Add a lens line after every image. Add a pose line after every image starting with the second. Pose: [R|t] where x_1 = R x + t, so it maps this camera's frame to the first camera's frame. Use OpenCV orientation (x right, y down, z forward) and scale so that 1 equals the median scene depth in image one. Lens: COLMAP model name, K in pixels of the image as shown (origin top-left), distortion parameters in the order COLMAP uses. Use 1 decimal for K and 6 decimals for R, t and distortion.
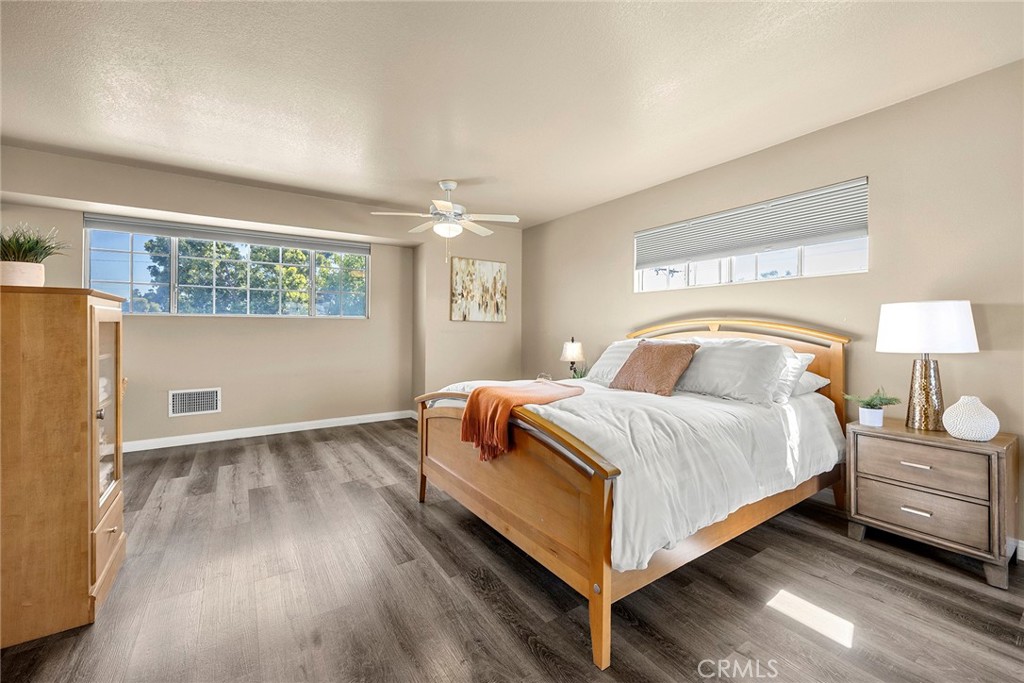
lens RADIAL K [[398.3, 0, 532.5], [0, 398.3, 338.3], [0, 0, 1]] dist [-0.002651, -0.000525]
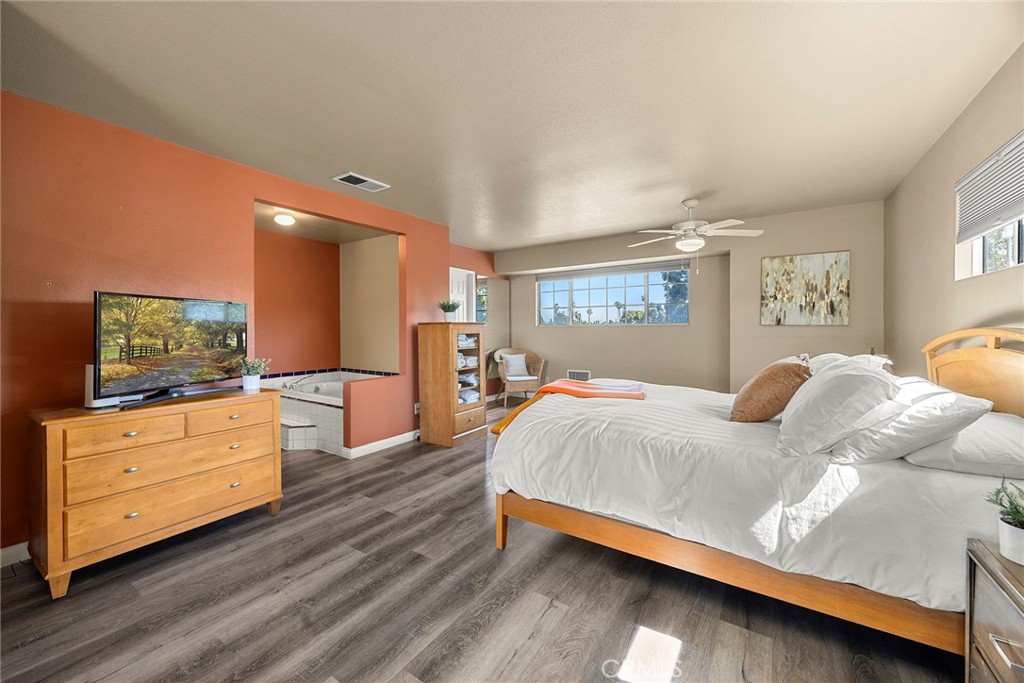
lens RADIAL K [[398.3, 0, 521.0], [0, 398.3, 332.9], [0, 0, 1]] dist [-0.002651, -0.000525]
pose [[0.391123, 0.005845, -0.920320, 0.430584], [-0.015964, 0.999872, -0.000434, -0.016687], [0.920200, 0.014861, 0.391167, 0.104516]]
